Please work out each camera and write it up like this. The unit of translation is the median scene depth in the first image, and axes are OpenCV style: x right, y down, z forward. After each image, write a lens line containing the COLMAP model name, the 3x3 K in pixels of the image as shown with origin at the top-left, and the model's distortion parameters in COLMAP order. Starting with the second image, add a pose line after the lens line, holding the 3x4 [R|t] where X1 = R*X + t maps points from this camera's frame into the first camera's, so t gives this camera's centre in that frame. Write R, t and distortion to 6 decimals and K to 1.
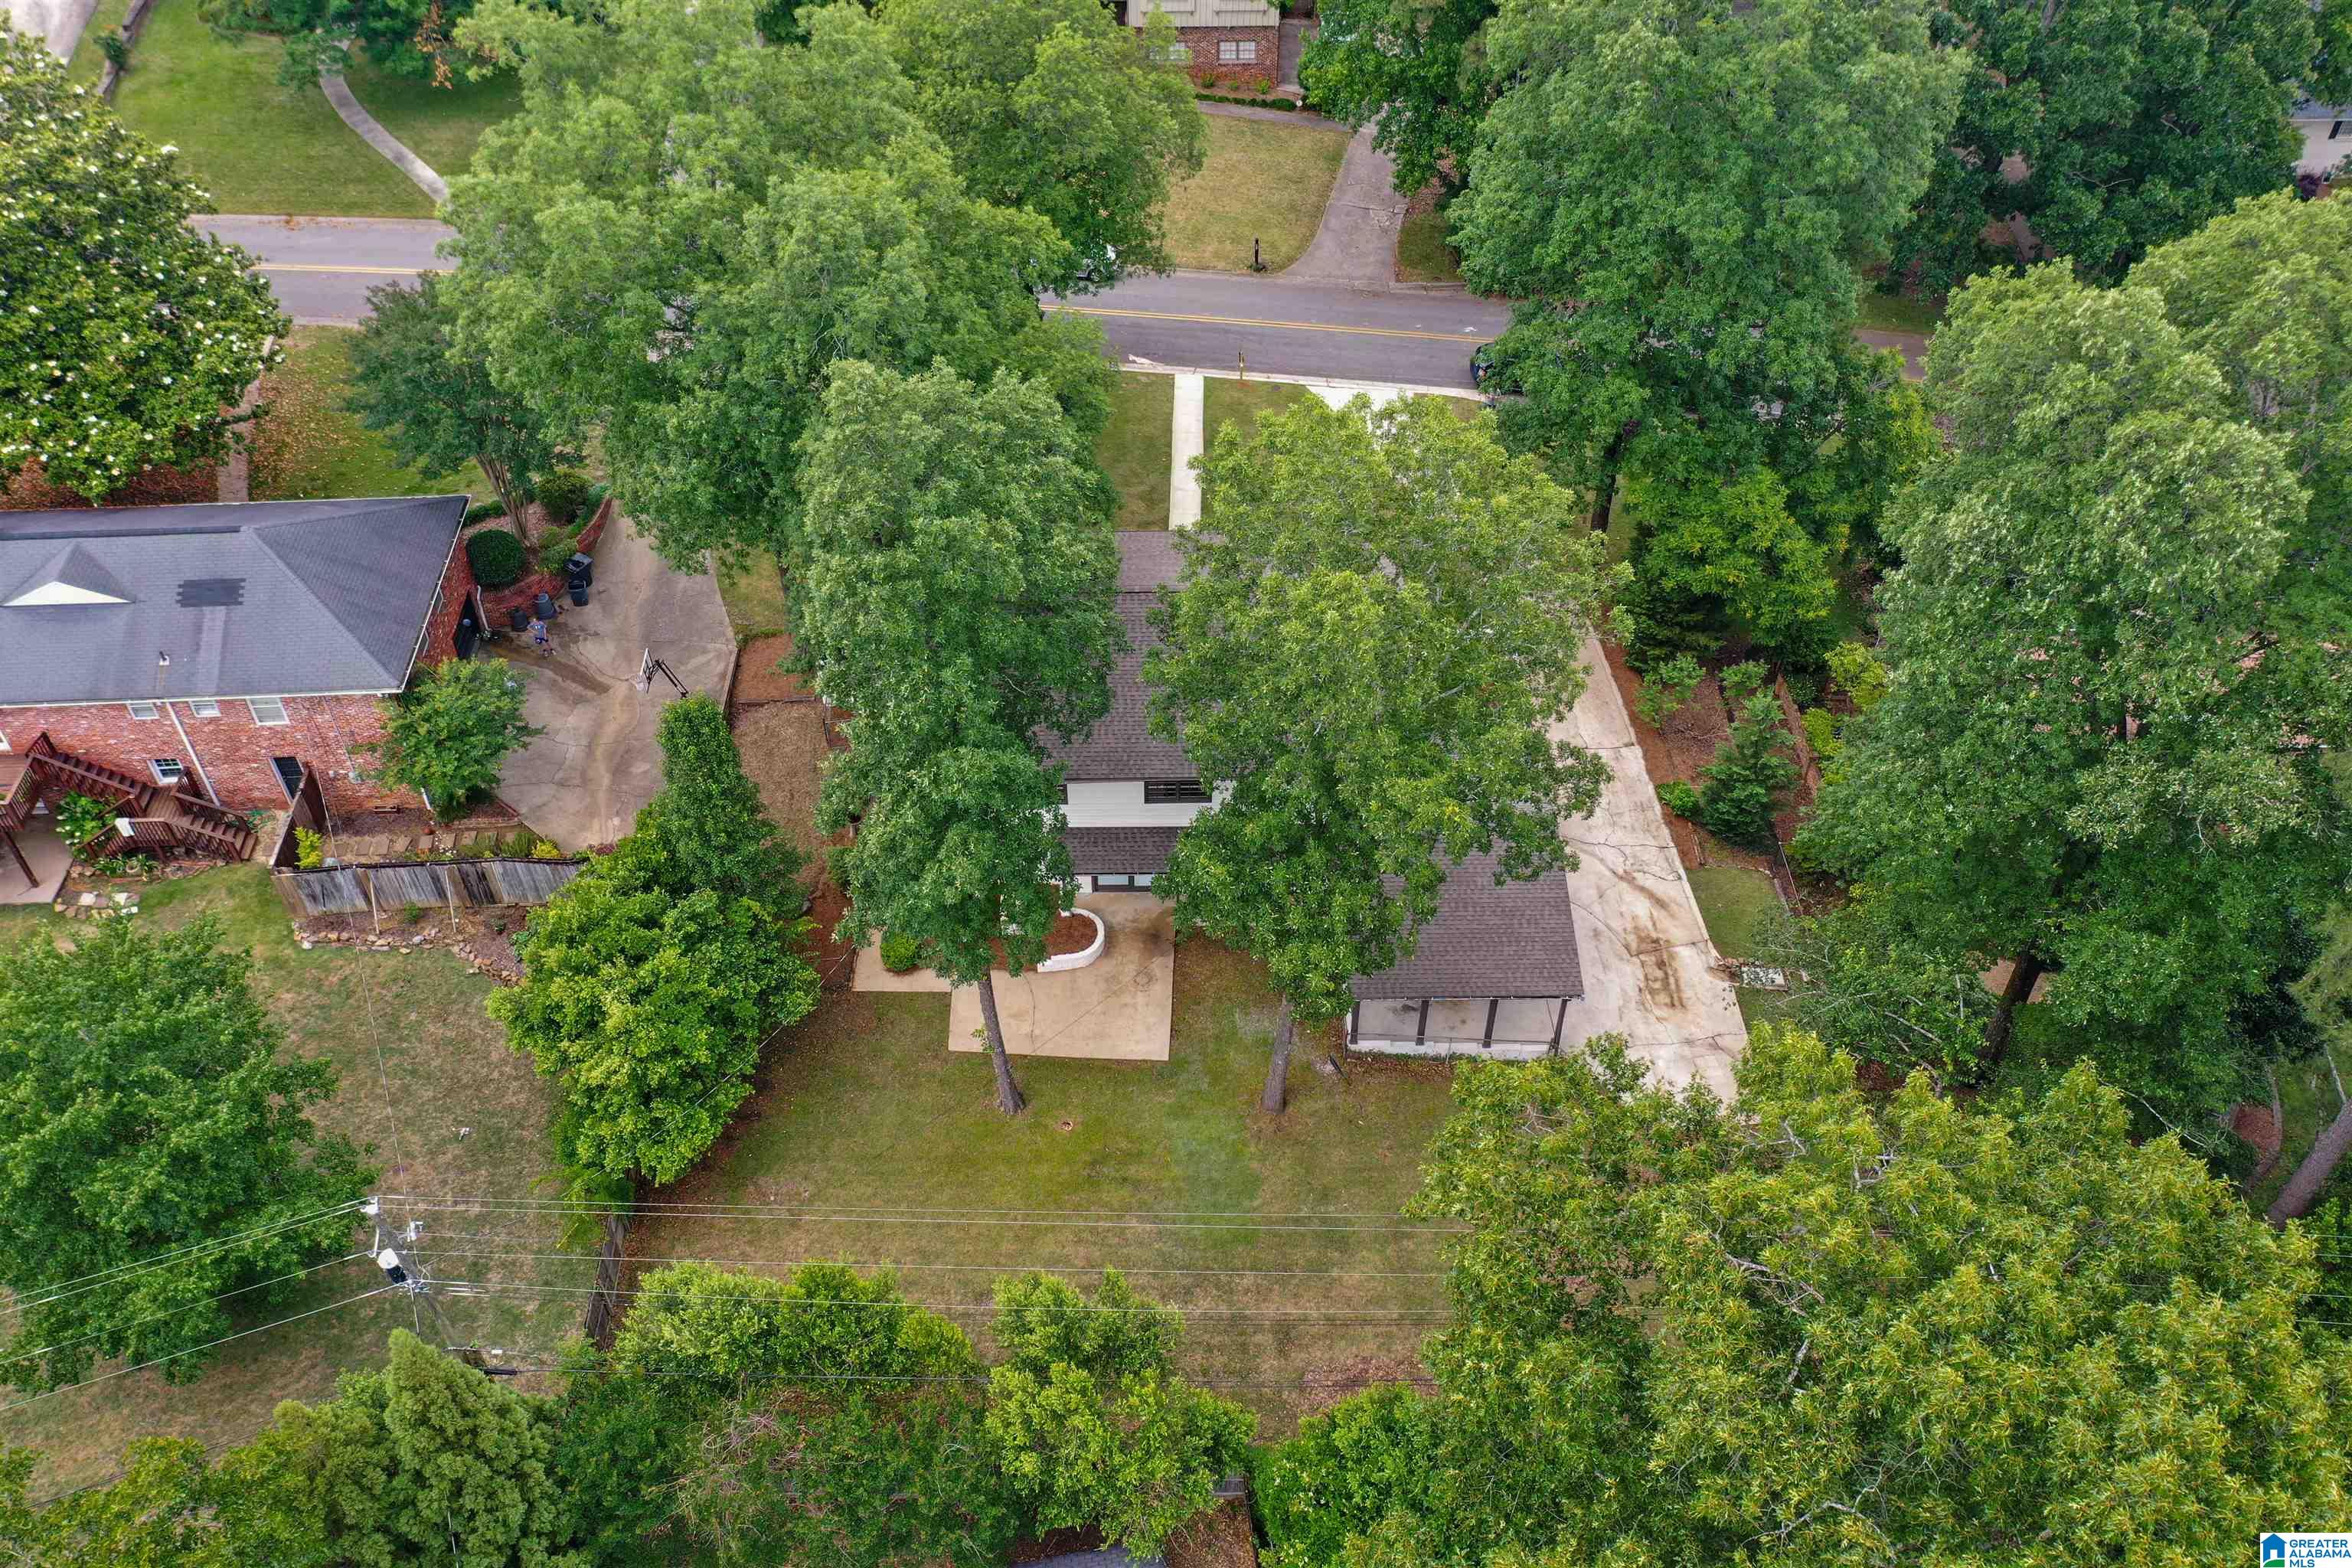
lens RADIAL K [[1868.7, 0, 1178.3], [0, 1868.7, 783.1], [0, 0, 1]] dist [-0.009945, -0.000688]
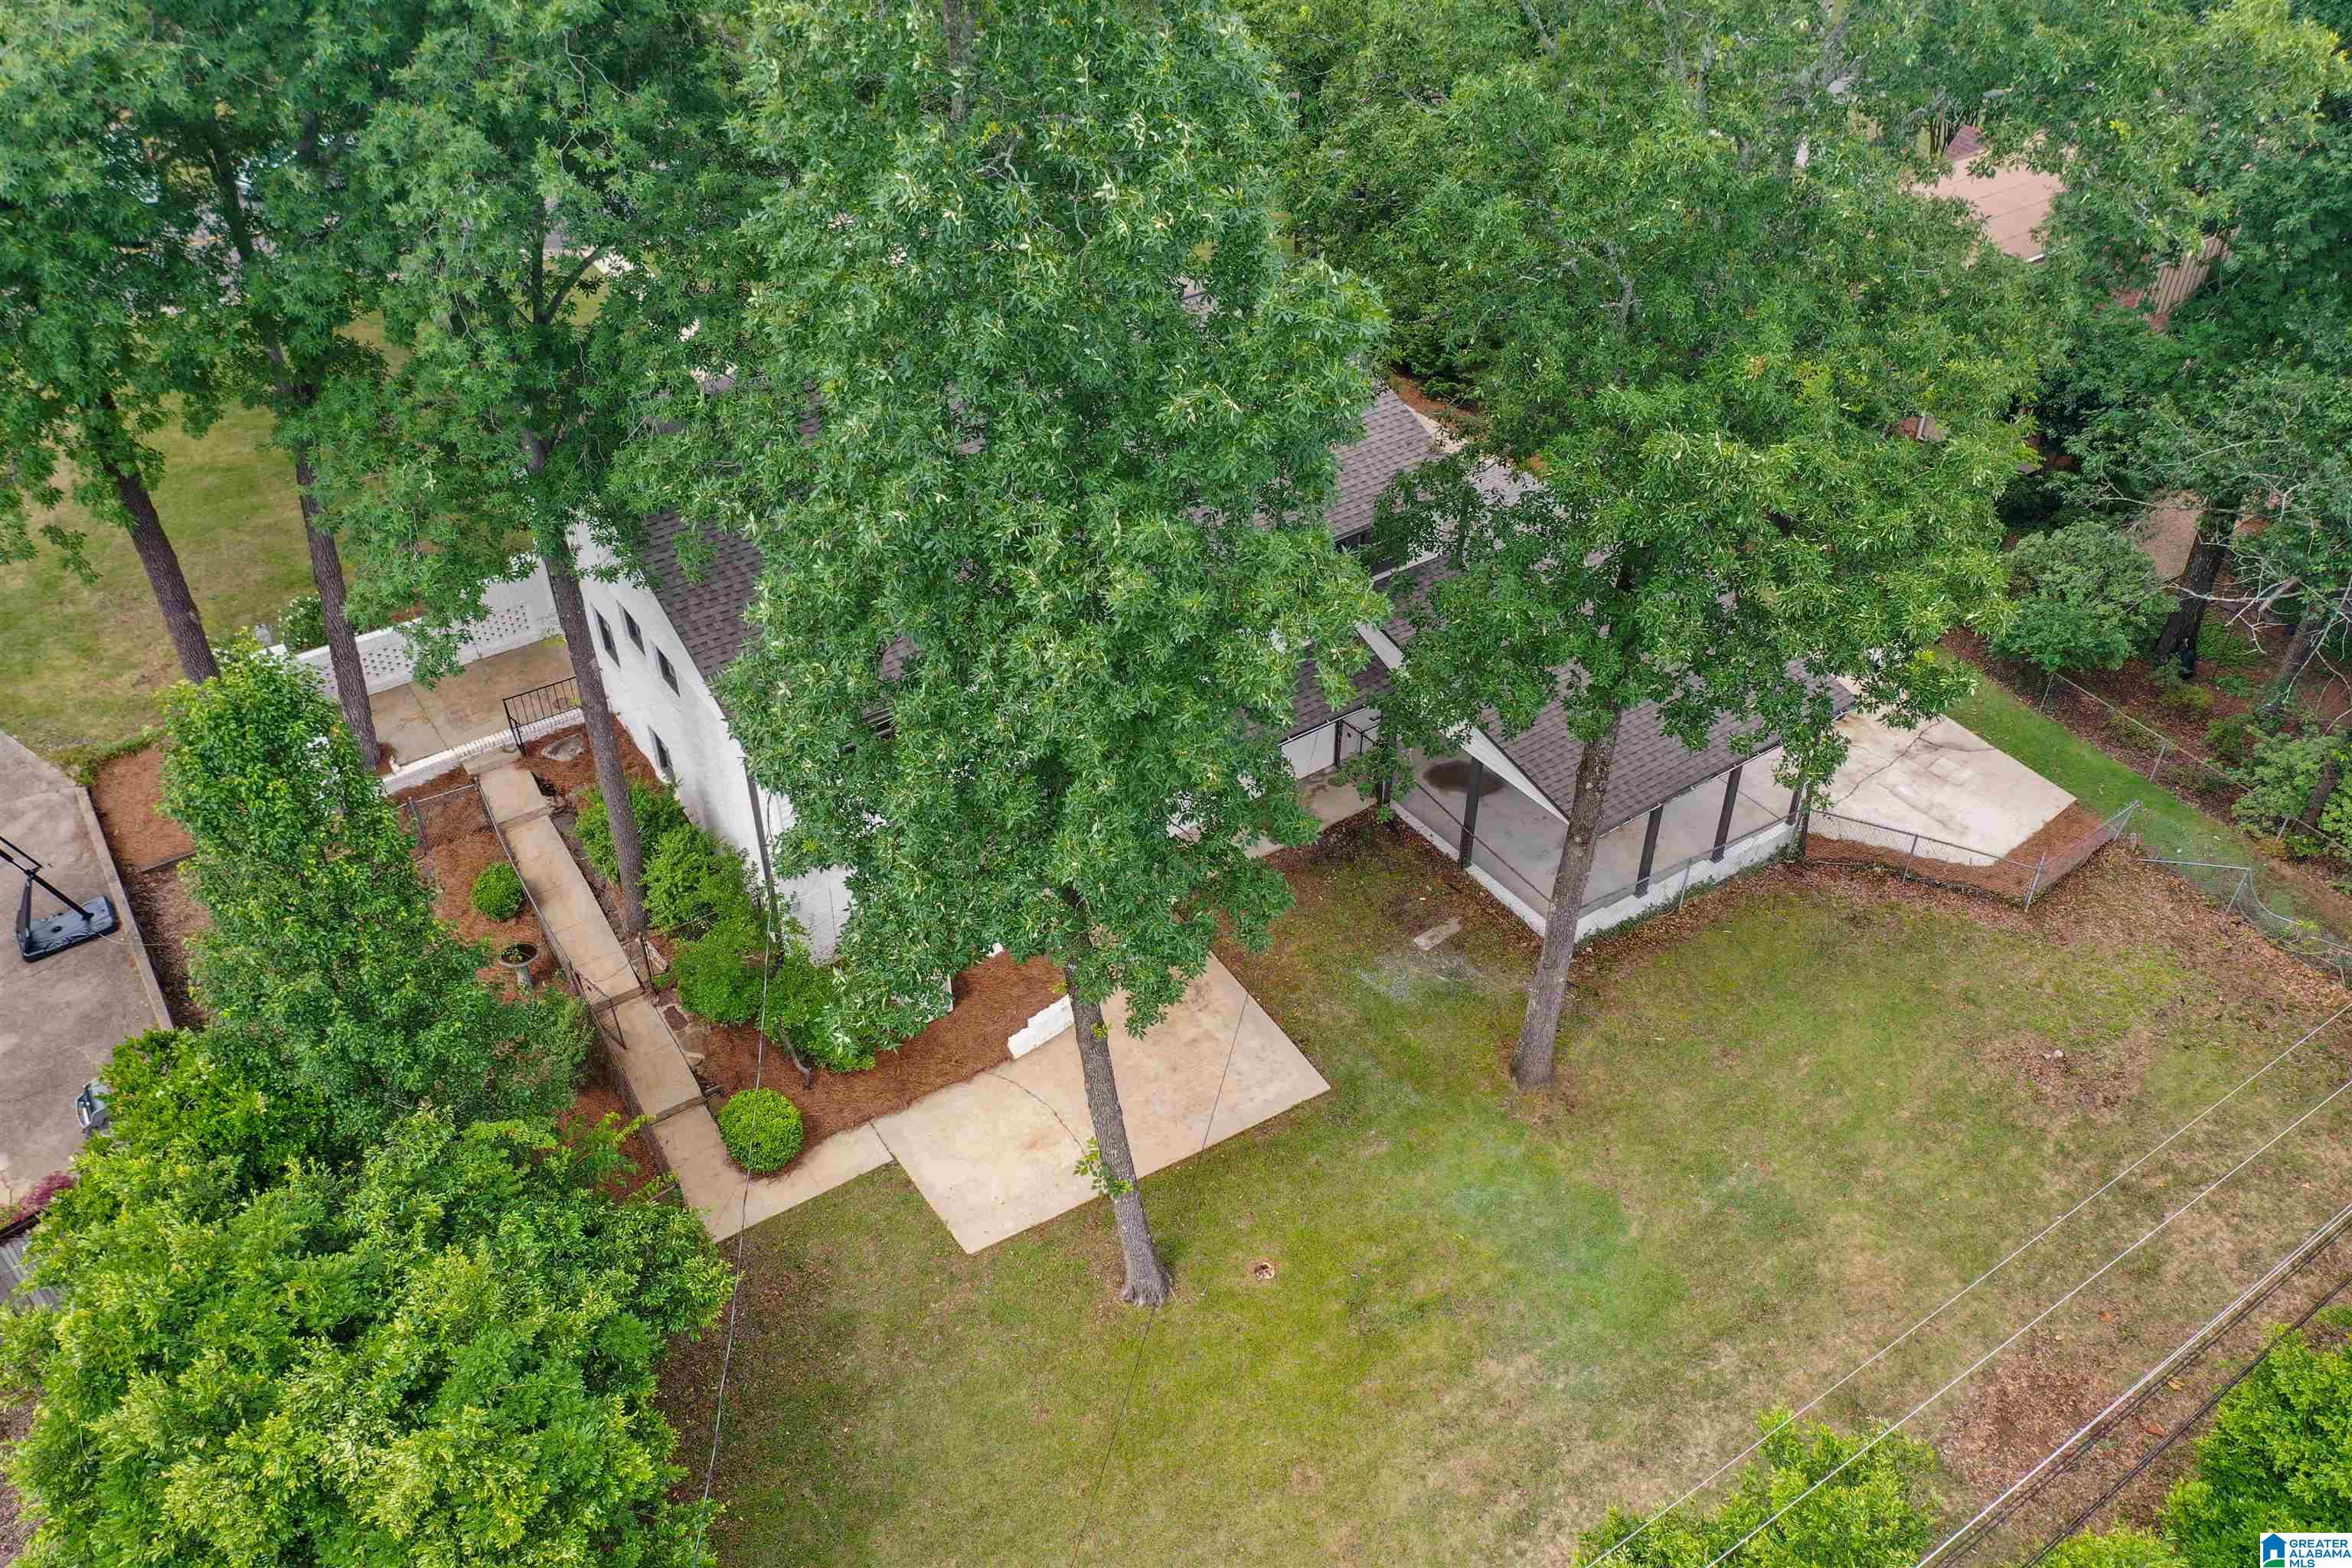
lens RADIAL K [[1868.7, 0, 1174.9], [0, 1868.7, 783.0], [0, 0, 1]] dist [-0.009945, -0.000688]
pose [[0.828872, -0.343753, 0.441367, -0.262866], [0.387864, 0.921656, -0.010577, 0.056528], [-0.403153, 0.179957, 0.897264, 0.531994]]
